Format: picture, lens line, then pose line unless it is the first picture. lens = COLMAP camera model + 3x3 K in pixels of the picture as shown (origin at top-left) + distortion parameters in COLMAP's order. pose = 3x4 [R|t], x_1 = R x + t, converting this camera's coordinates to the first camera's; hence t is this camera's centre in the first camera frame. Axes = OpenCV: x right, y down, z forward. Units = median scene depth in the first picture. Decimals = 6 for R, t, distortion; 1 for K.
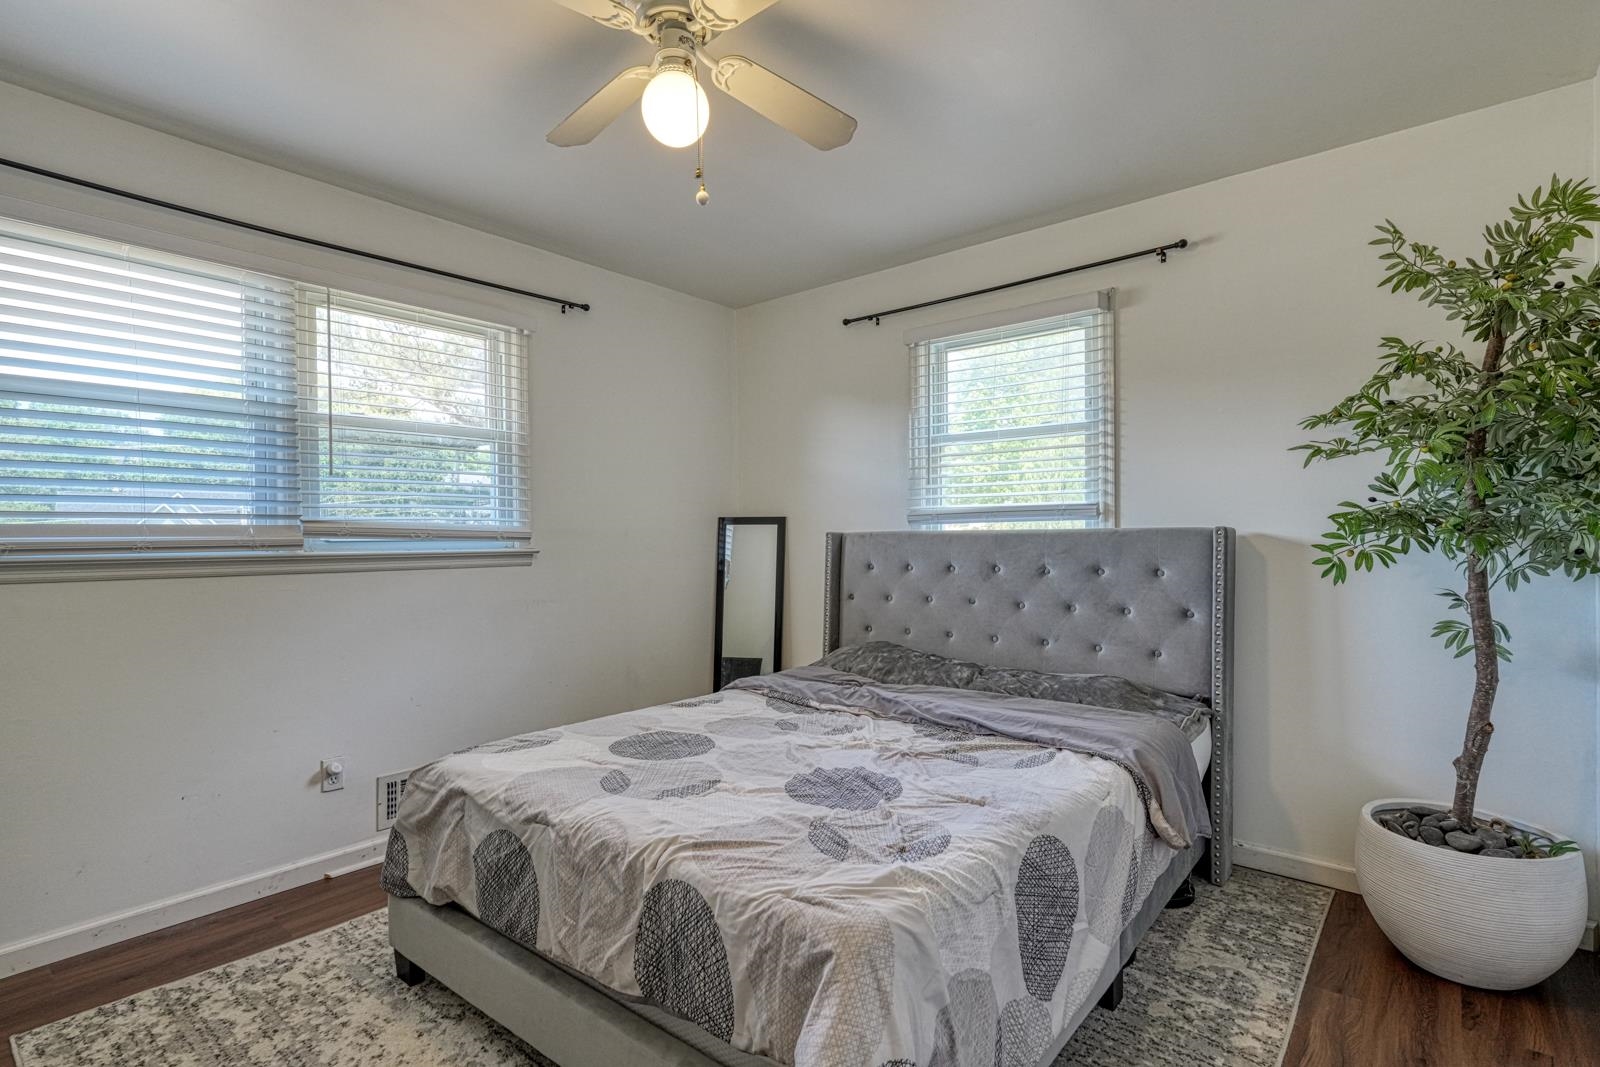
lens RADIAL K [[778.0, 0, 807.0], [0, 778.0, 540.5], [0, 0, 1]] dist [0.000770, 0.000262]
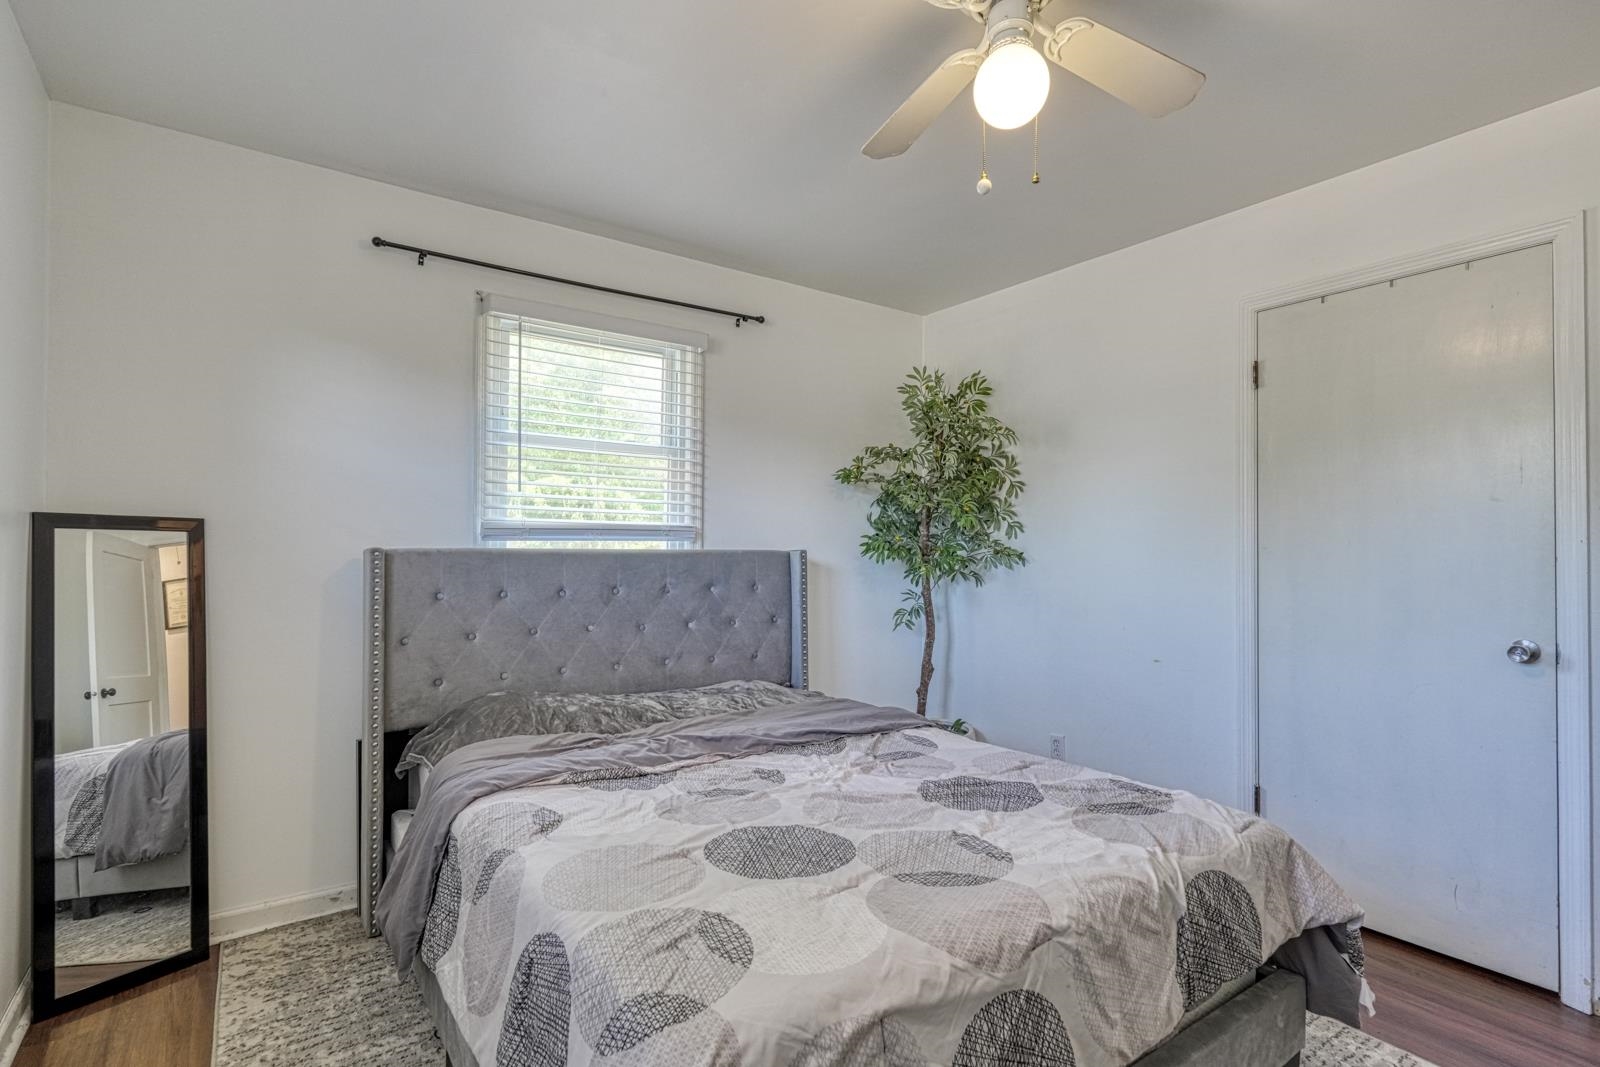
lens RADIAL K [[778.0, 0, 798.1], [0, 778.0, 541.7], [0, 0, 1]] dist [0.000770, 0.000262]
pose [[0.265726, 0.023178, 0.963770, -0.659435], [-0.001421, 0.999719, -0.023651, -0.000695], [-0.964047, 0.004916, 0.265685, 0.599932]]
